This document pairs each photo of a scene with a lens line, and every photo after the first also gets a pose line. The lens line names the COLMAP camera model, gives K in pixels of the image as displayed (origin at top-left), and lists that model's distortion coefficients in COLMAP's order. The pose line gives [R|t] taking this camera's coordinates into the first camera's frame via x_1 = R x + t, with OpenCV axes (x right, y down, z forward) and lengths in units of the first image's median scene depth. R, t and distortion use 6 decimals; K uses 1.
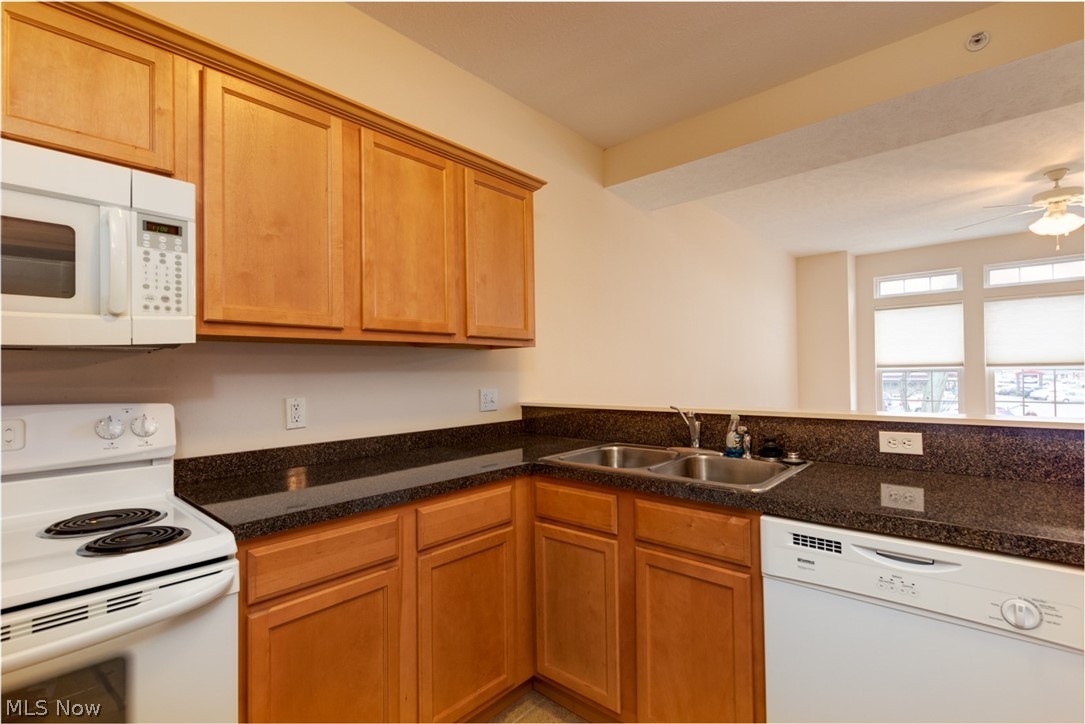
lens RADIAL K [[495.0, 0, 540.0], [0, 495.0, 367.3], [0, 0, 1]] dist [-0.001881, -0.000561]
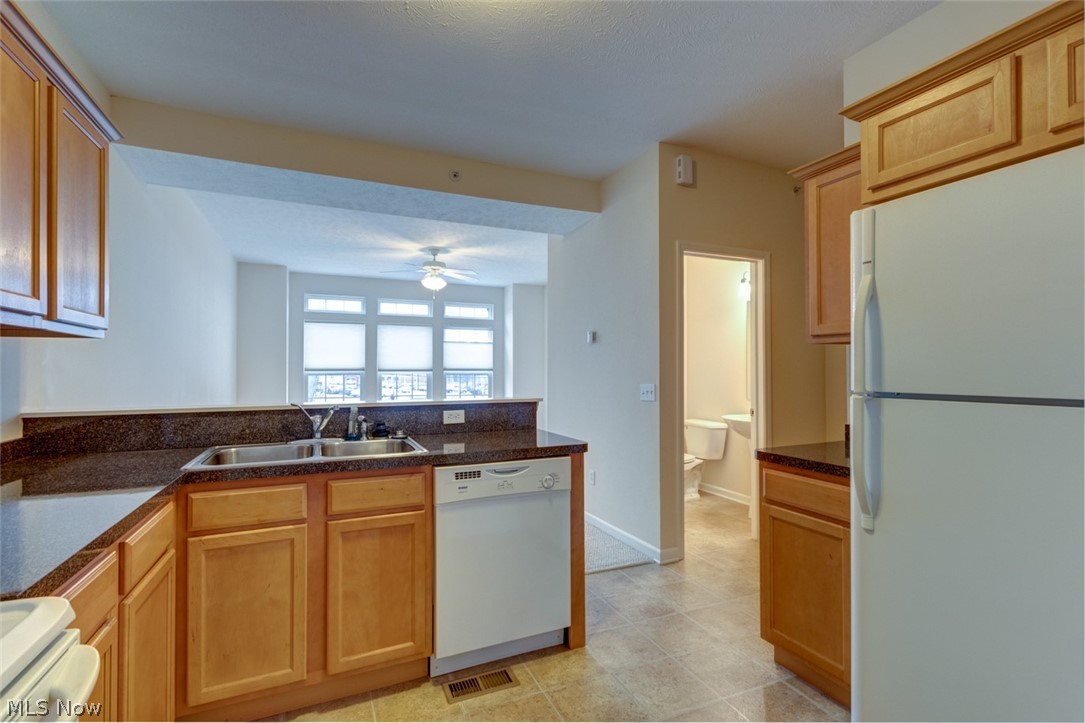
lens RADIAL K [[495.0, 0, 540.0], [0, 495.0, 366.8], [0, 0, 1]] dist [-0.001881, -0.000561]
pose [[0.407229, 0.021148, 0.913081, -0.565044], [-0.014561, 0.999755, -0.016661, 0.007998], [-0.913210, -0.006511, 0.407437, 0.061249]]
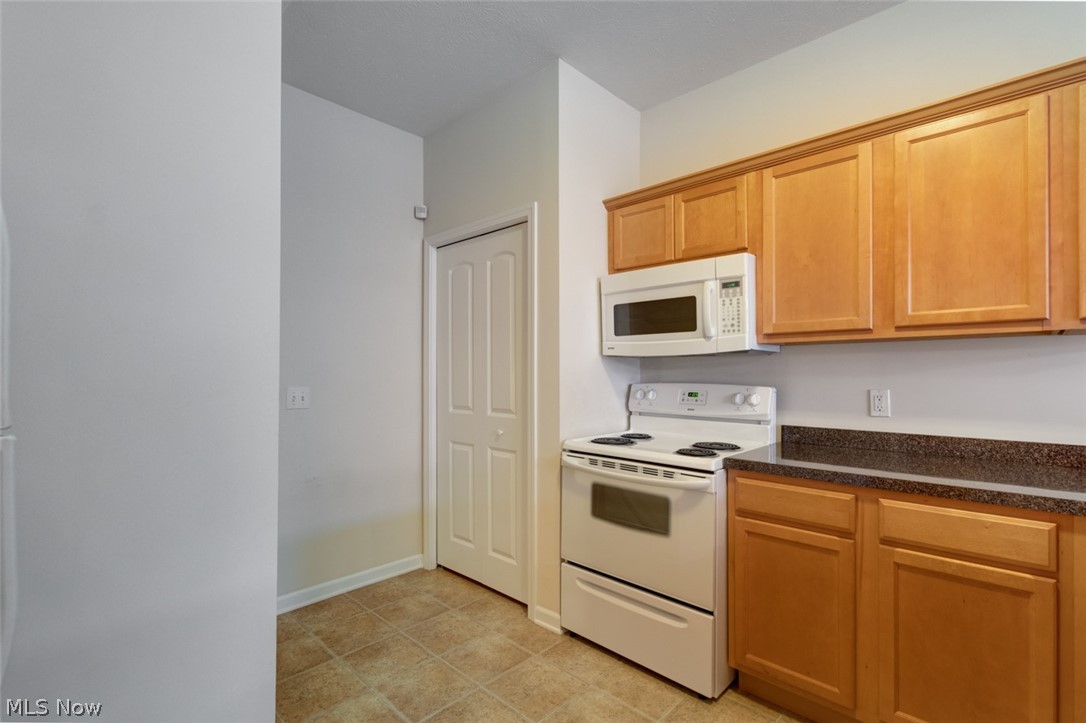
lens RADIAL K [[495.5, 0, 540.5], [0, 495.5, 366.8], [0, 0, 1]] dist [-0.001881, -0.000561]
pose [[-0.031097, 0.003745, -0.999509, 0.967113], [0.012418, 0.999917, 0.003360, -0.006900], [0.999439, -0.012307, -0.031141, 0.370943]]
